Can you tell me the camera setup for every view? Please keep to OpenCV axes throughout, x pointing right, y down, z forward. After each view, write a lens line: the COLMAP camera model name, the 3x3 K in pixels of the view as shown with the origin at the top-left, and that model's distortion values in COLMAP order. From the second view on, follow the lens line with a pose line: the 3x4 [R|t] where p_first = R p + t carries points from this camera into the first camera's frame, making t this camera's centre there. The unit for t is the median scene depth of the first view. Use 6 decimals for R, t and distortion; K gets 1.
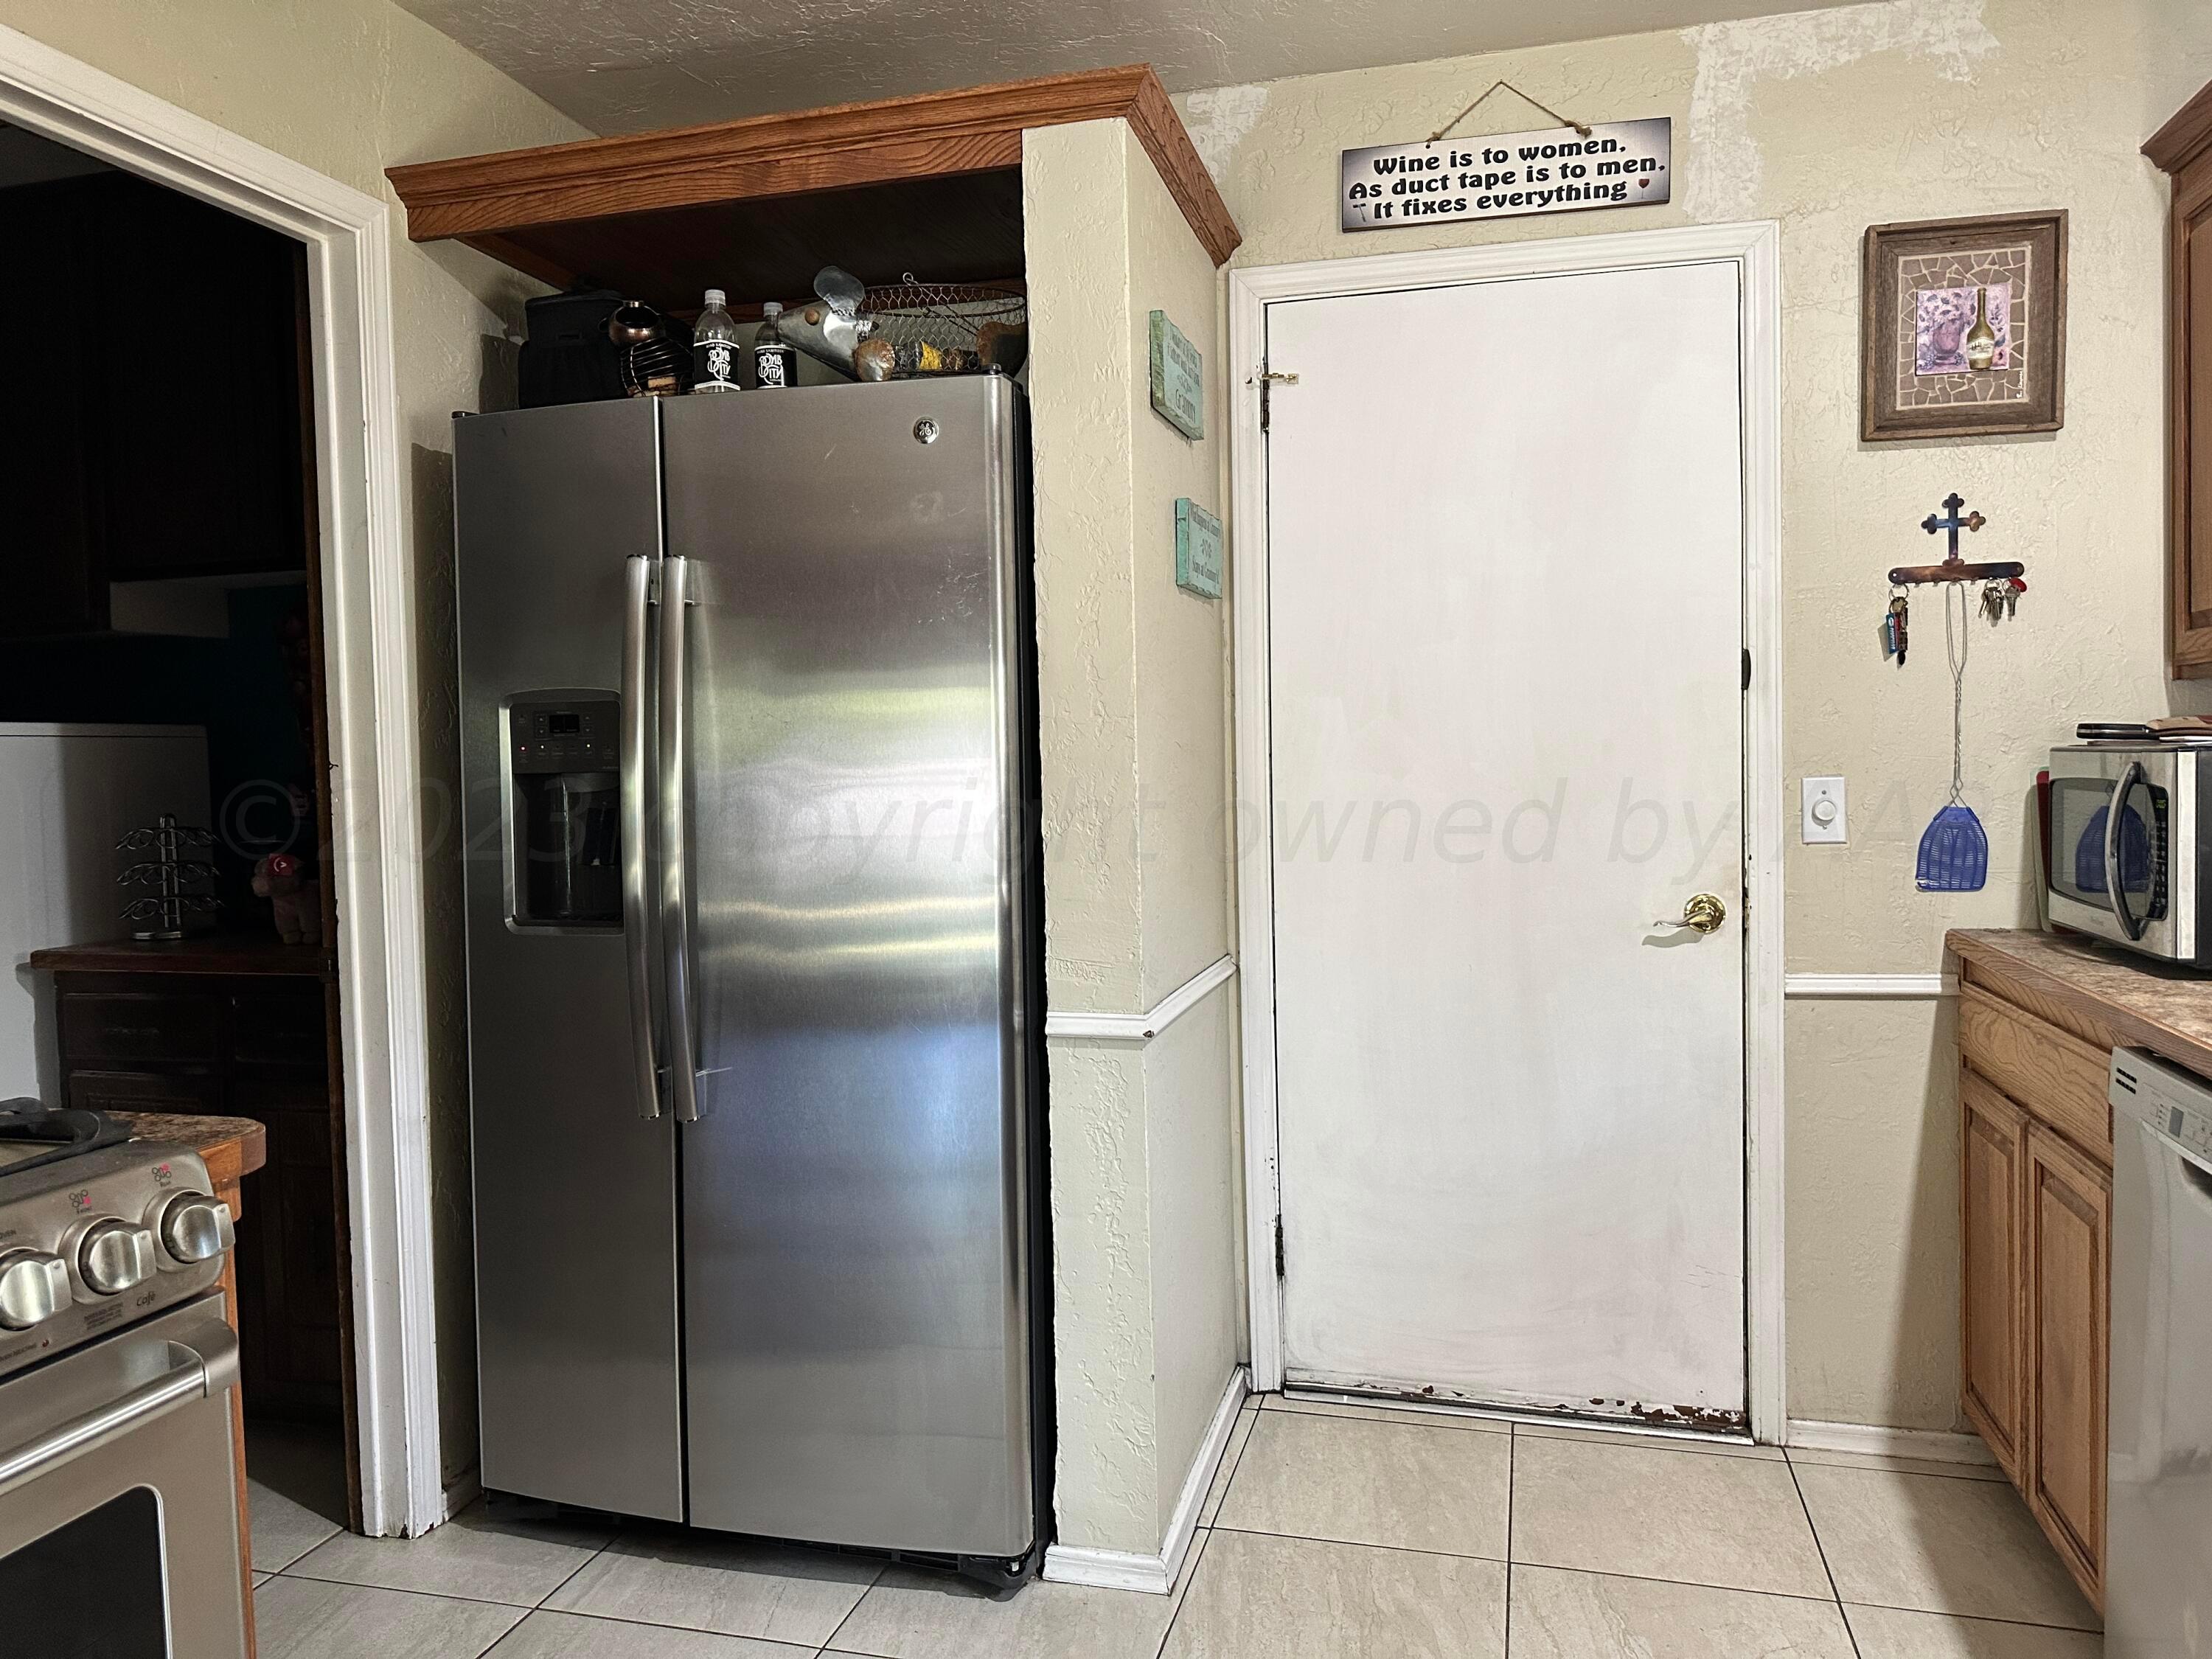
lens RADIAL K [[1589.1, 0, 1099.3], [0, 1589.1, 813.9], [0, 0, 1]] dist [0.059026, -0.075216]
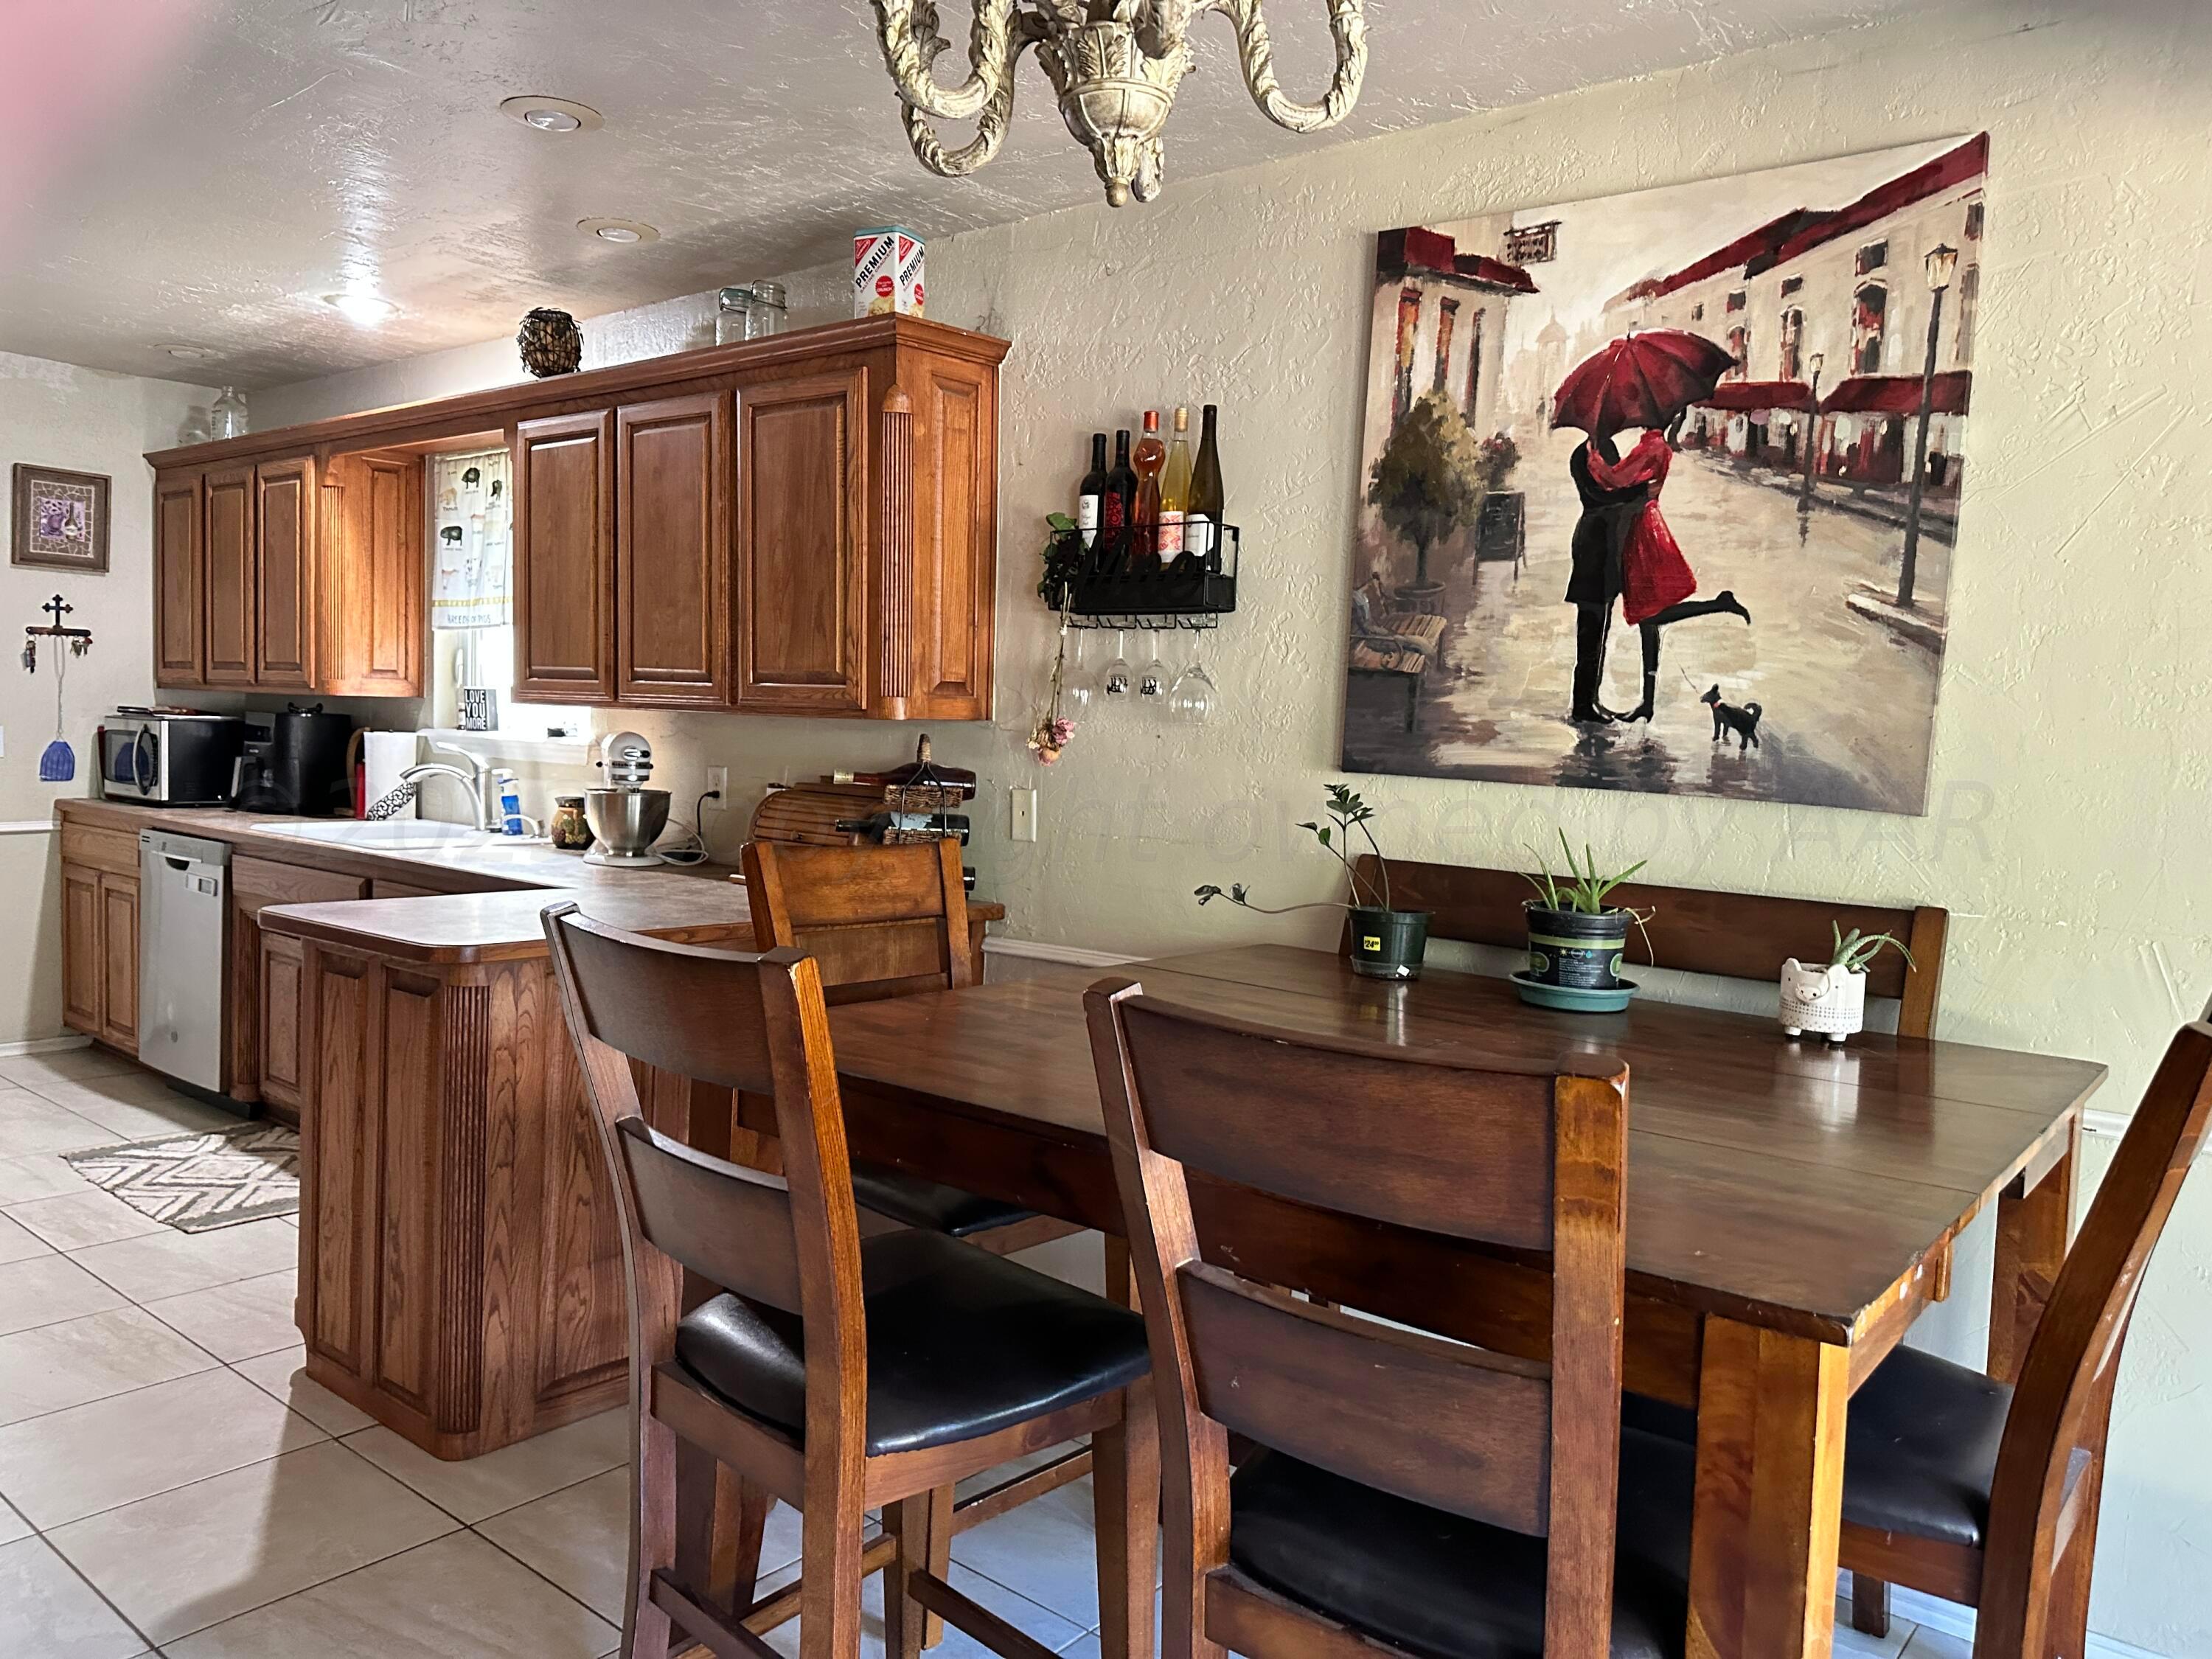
lens RADIAL K [[1589.1, 0, 1110.7], [0, 1589.1, 821.2], [0, 0, 1]] dist [0.059026, -0.075216]
pose [[0.421192, -0.021162, 0.906725, -0.837136], [-0.011450, 0.999524, 0.028647, 0.024858], [-0.906899, -0.022448, 0.420749, -1.196242]]
